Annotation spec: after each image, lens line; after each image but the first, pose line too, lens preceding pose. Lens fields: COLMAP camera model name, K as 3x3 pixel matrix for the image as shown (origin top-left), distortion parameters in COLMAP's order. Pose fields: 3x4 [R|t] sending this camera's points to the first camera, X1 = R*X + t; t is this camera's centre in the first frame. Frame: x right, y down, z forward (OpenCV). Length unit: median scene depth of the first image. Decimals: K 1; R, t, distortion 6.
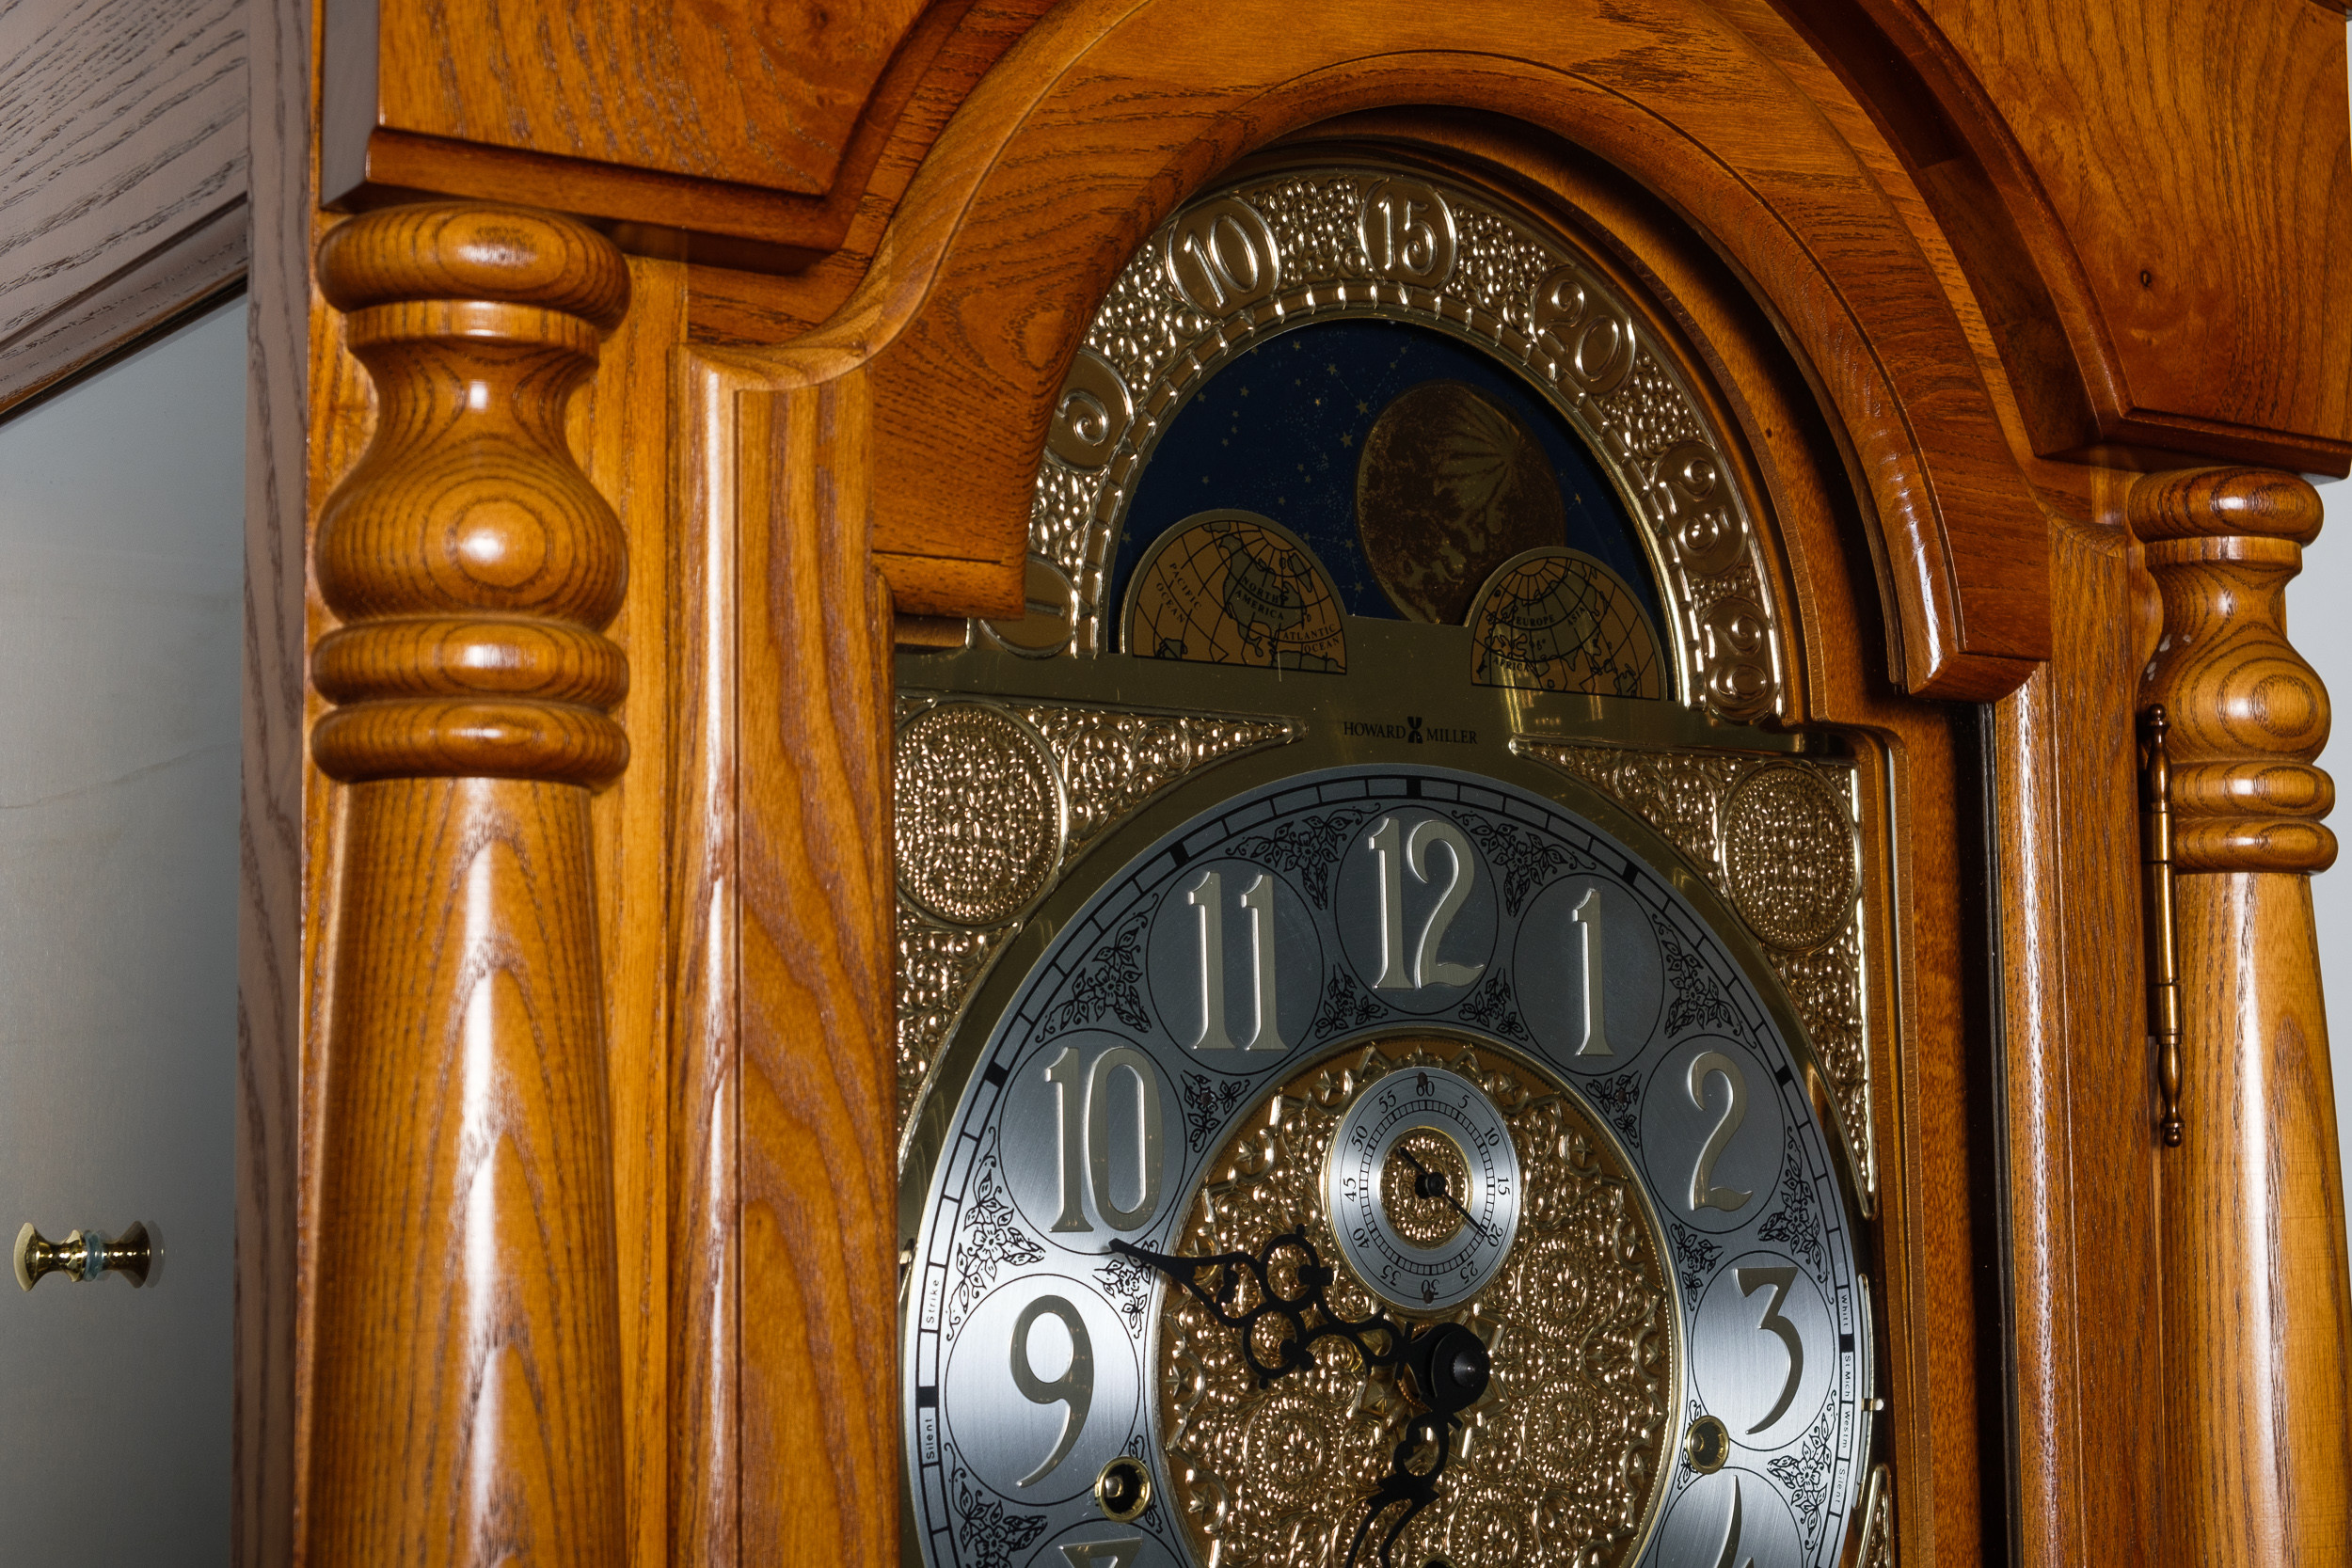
lens RADIAL K [[3809.6, 0, 1179.0], [0, 3809.6, 782.3], [0, 0, 1]] dist [-0.011531, 0.000000]
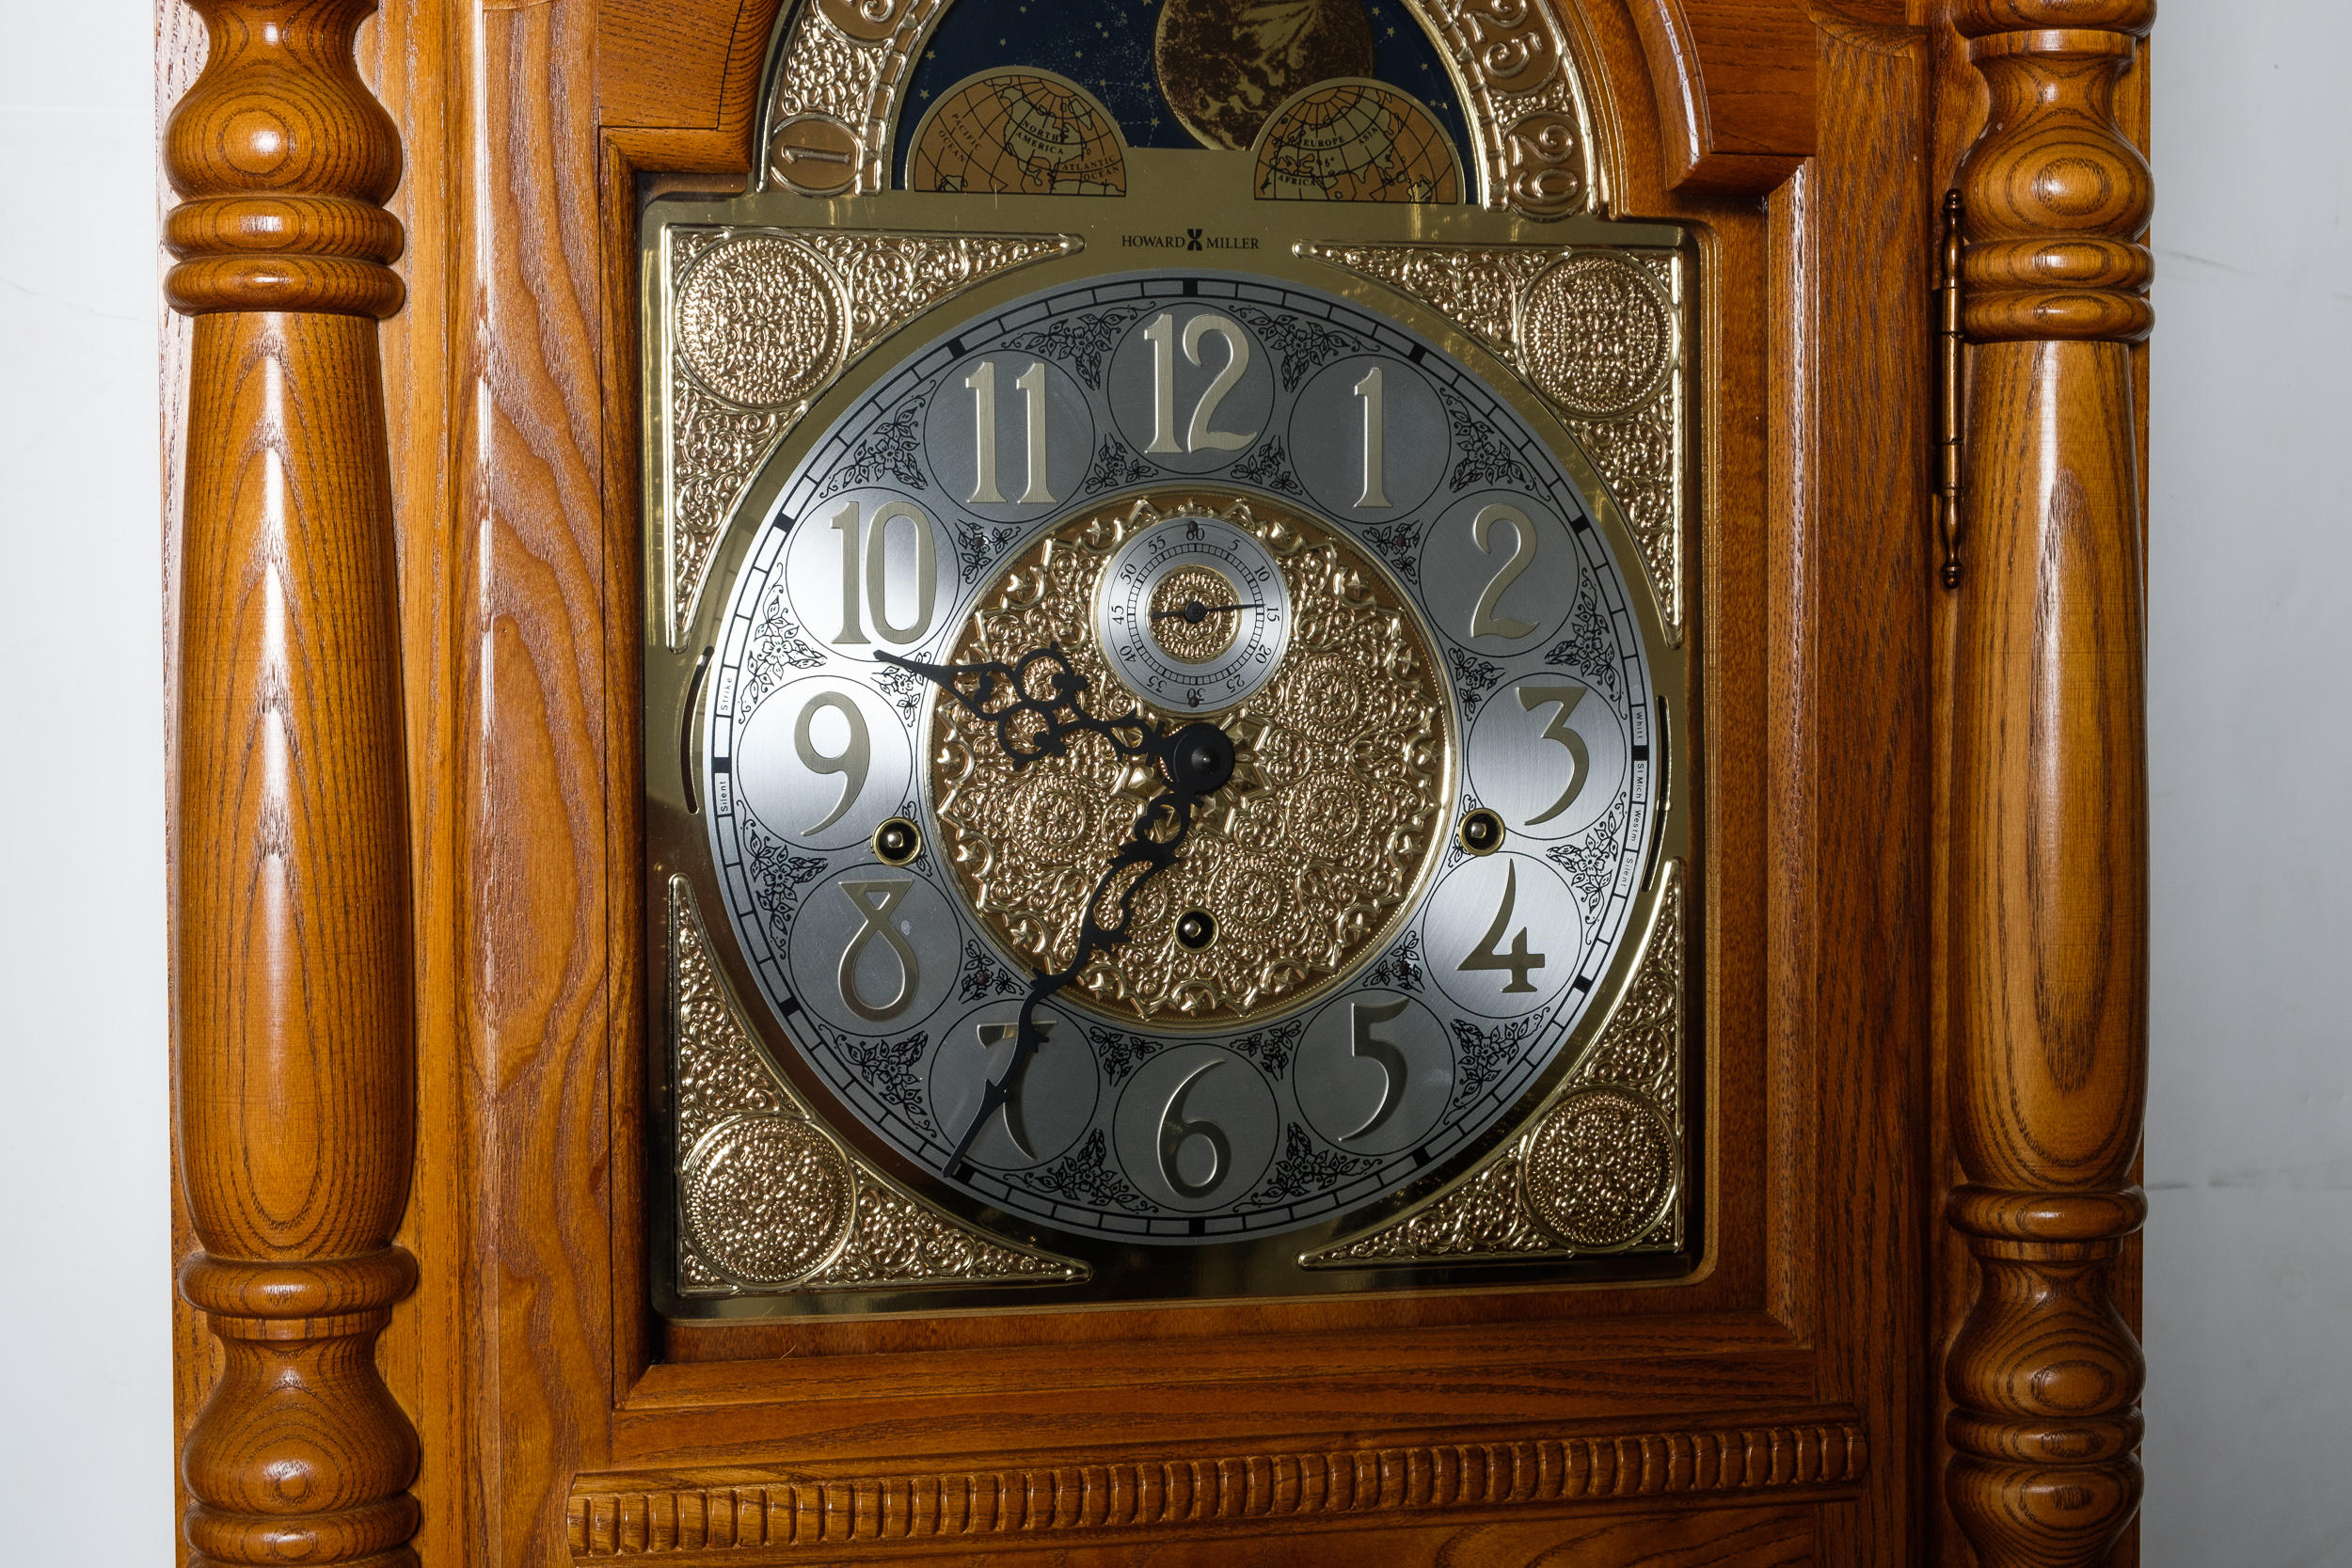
lens RADIAL K [[3809.6, 0, 1173.3], [0, 3809.6, 785.9], [0, 0, 1]] dist [-0.011531, 0.000000]
pose [[0.916845, 0.027905, -0.398268, 0.542020], [0.029752, 0.990005, 0.137856, -0.008892], [0.398134, -0.138241, 0.906851, -0.127588]]
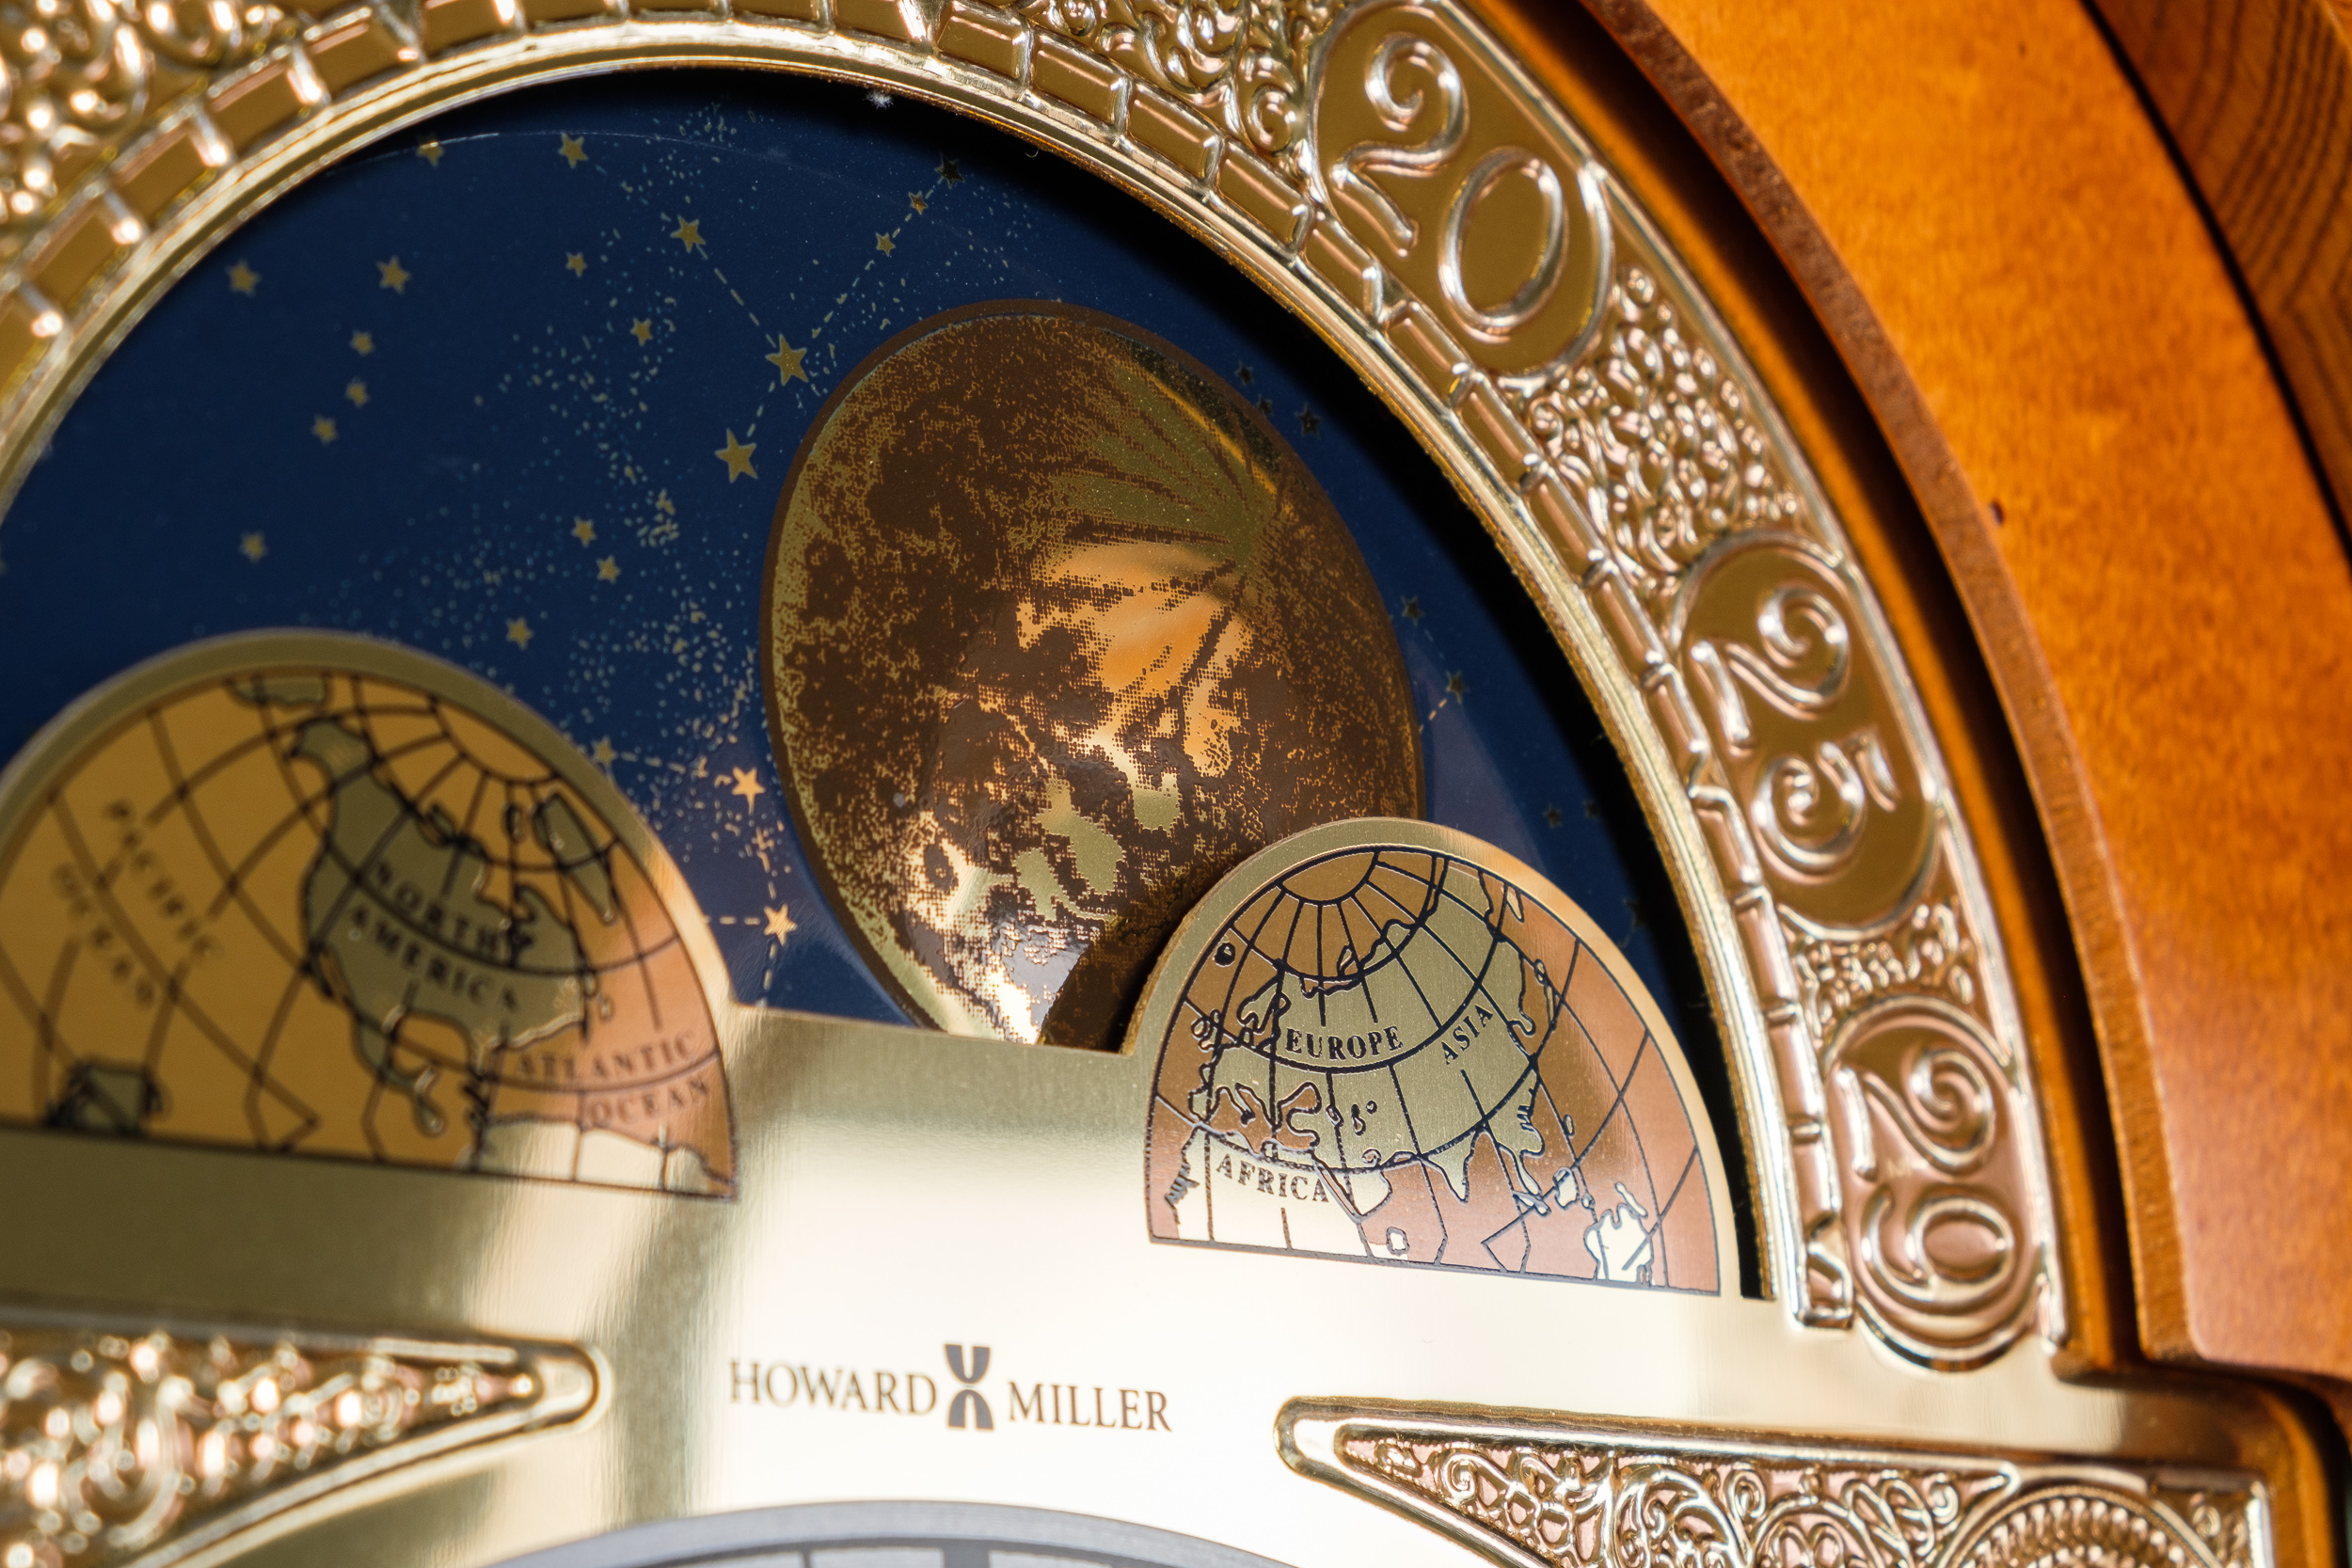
lens RADIAL K [[5590.4, 0, 1177.2], [0, 5590.4, 789.6], [0, 0, 1]] dist [-0.125133, 0.000000]
pose [[0.995462, -0.005134, 0.095019, 0.036399], [0.018604, 0.989773, -0.141433, 0.002375], [-0.093321, 0.142559, 0.985377, 0.552152]]
